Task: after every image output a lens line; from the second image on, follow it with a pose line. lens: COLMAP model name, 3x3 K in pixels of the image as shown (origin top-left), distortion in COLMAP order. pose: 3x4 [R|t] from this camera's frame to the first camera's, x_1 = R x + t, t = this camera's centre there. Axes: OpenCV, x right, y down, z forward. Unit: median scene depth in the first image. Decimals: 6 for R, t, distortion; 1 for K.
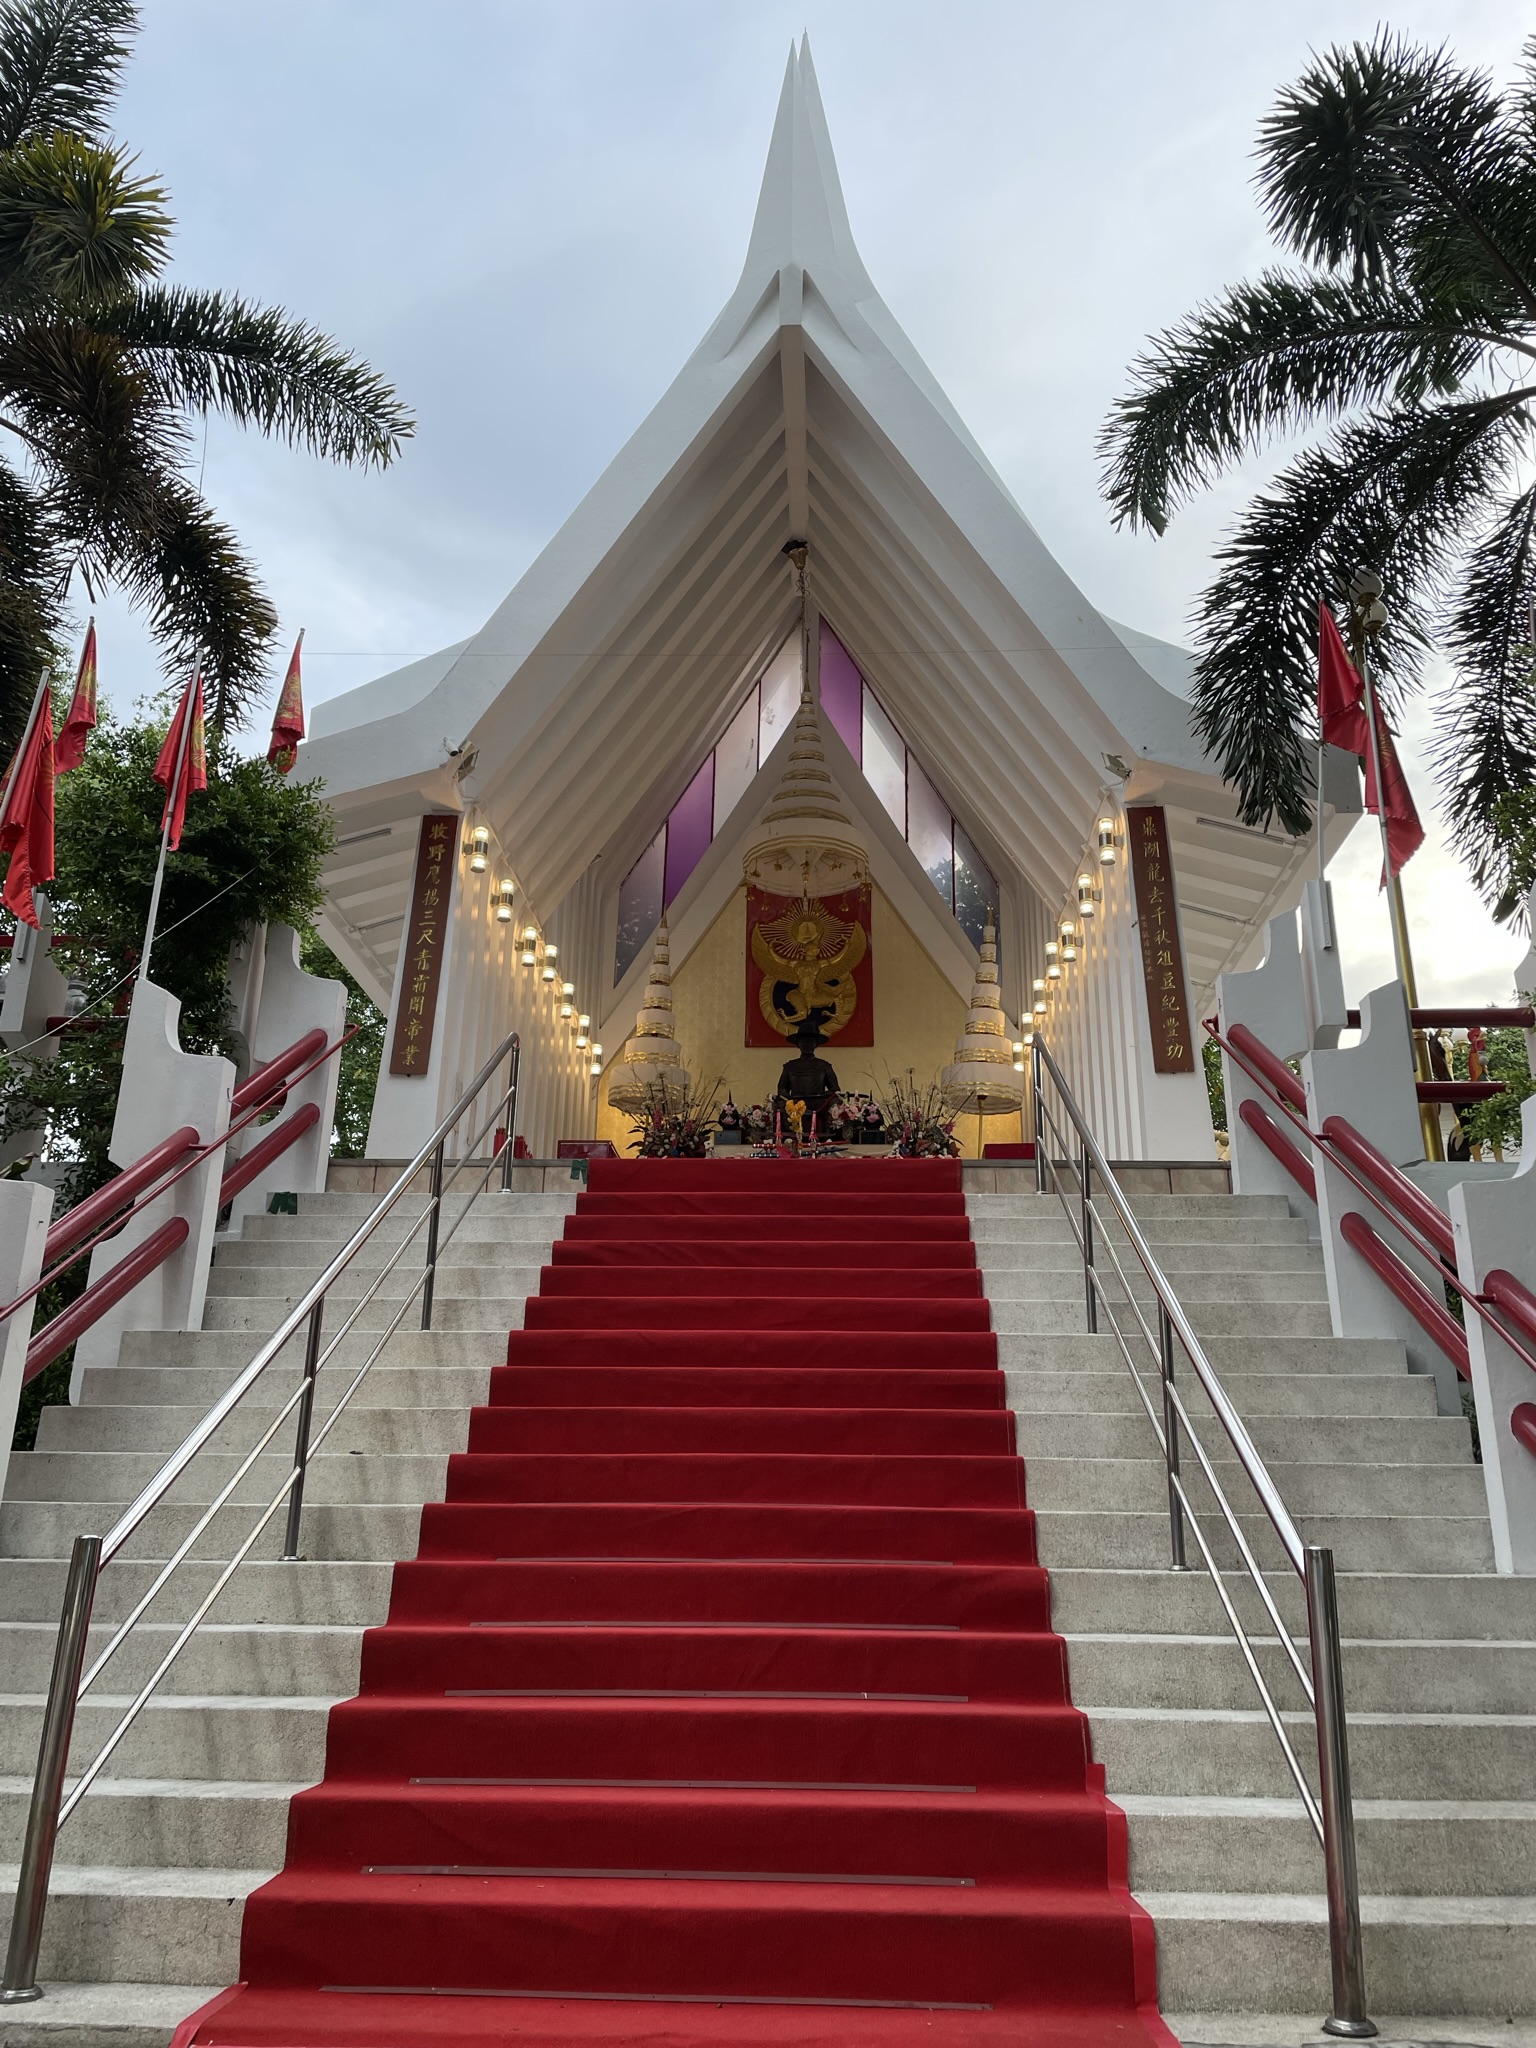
lens RADIAL K [[1544.8, 0, 775.3], [0, 1544.8, 1023.2], [0, 0, 1]] dist [0.049107, 0.001277]
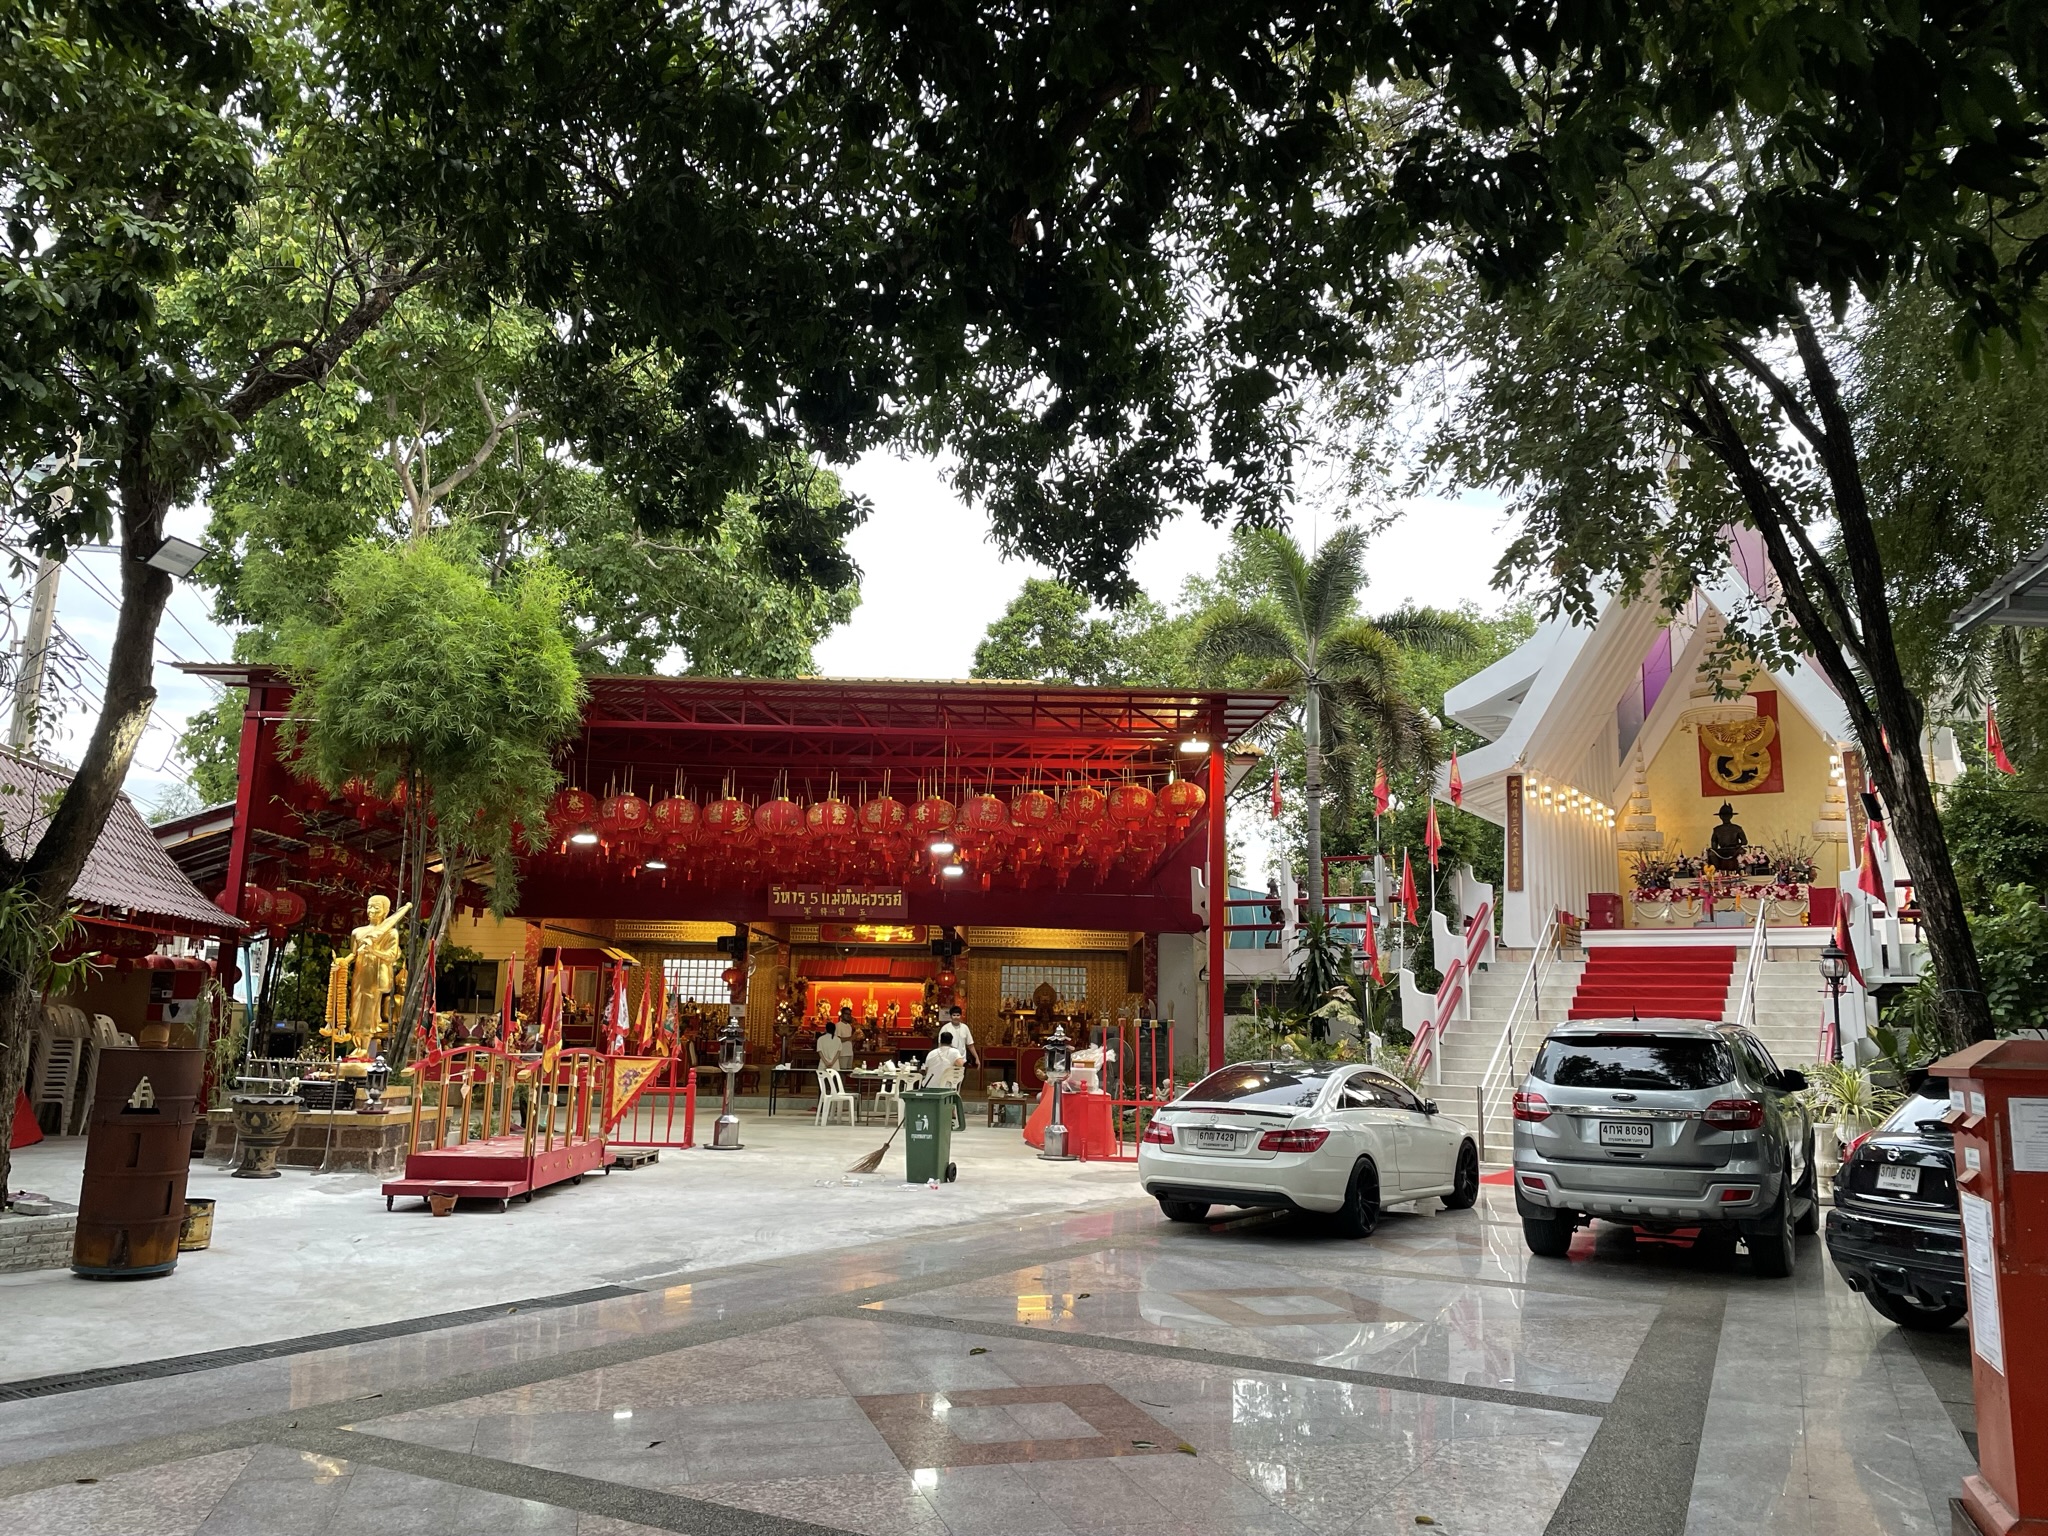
lens RADIAL K [[1544.8, 0, 1020.7], [0, 1544.8, 764.2], [0, 0, 1]] dist [0.049107, 0.001277]
pose [[0.857672, -0.090048, -0.506252, 0.240361], [0.166459, 0.980153, 0.107667, -0.378586], [0.486509, -0.176613, 0.855639, -0.984437]]
